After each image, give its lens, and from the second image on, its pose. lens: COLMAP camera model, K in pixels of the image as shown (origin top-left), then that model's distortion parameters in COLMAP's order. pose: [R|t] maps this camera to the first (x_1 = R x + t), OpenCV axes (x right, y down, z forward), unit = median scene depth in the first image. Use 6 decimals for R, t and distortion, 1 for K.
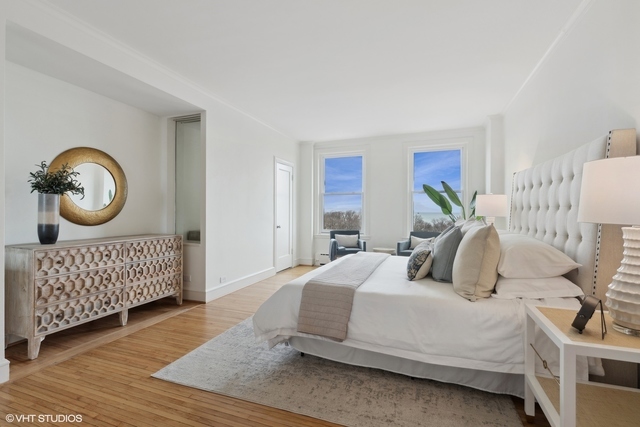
lens RADIAL K [[301.5, 0, 320.0], [0, 301.5, 213.5], [0, 0, 1]] dist [-0.002171, 0.000541]
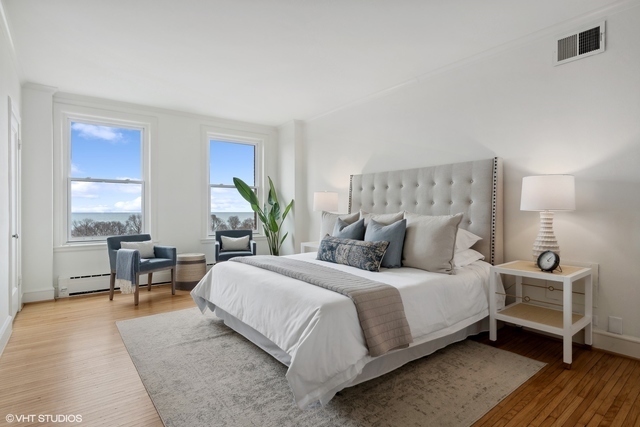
lens RADIAL K [[325.1, 0, 320.0], [0, 325.1, 213.5], [0, 0, 1]] dist [-0.005342, -0.000482]
pose [[0.522151, -0.006428, 0.852829, -0.504904], [0.006825, 0.999971, 0.003358, 0.012200], [-0.852826, 0.004067, 0.522180, 0.402949]]
